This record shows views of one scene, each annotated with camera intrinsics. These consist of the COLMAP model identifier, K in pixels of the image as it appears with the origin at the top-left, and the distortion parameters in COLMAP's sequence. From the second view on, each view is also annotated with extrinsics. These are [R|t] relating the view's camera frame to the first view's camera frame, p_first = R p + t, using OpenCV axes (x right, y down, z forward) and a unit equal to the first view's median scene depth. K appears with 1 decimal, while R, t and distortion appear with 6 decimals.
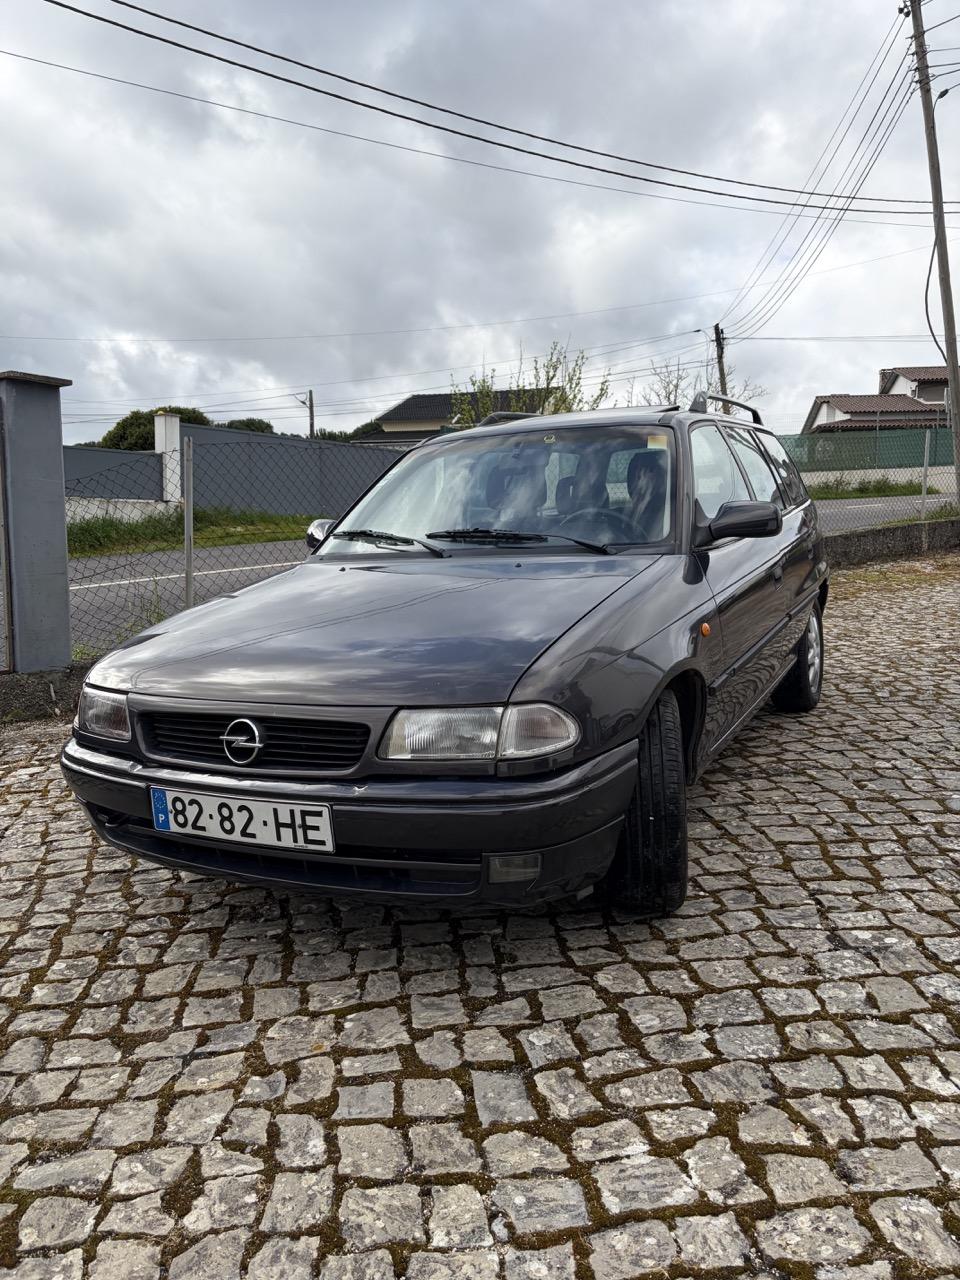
lens RADIAL K [[974.8, 0, 476.3], [0, 974.8, 650.3], [0, 0, 1]] dist [0.049035, -0.059321]
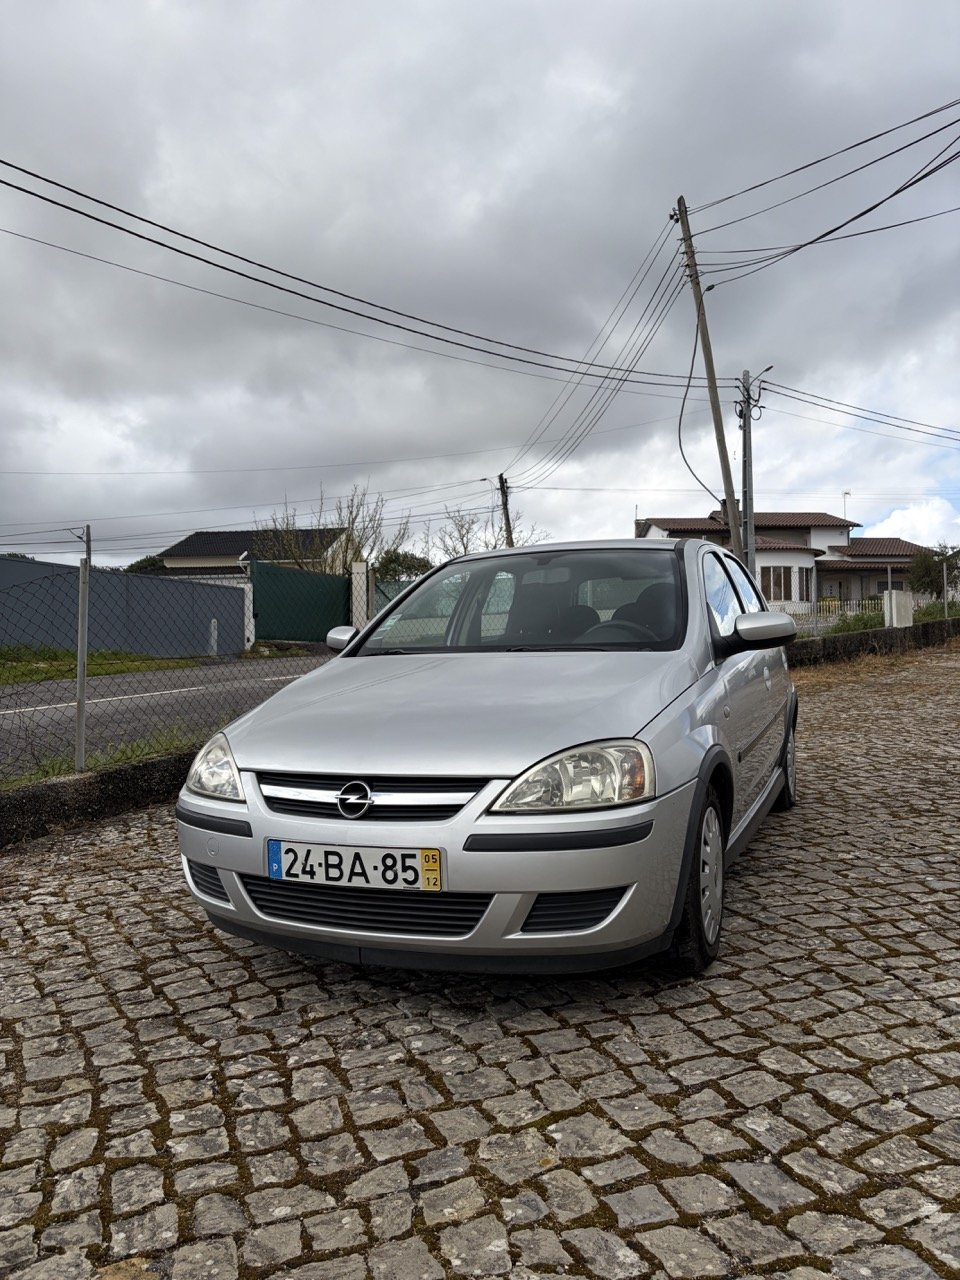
lens RADIAL K [[974.8, 0, 481.1], [0, 974.8, 639.0], [0, 0, 1]] dist [0.049035, -0.059321]
pose [[0.973599, -0.005392, 0.228201, -0.385260], [0.039751, 0.988451, -0.146238, 0.038271], [-0.224777, 0.151448, 0.962569, 0.023352]]
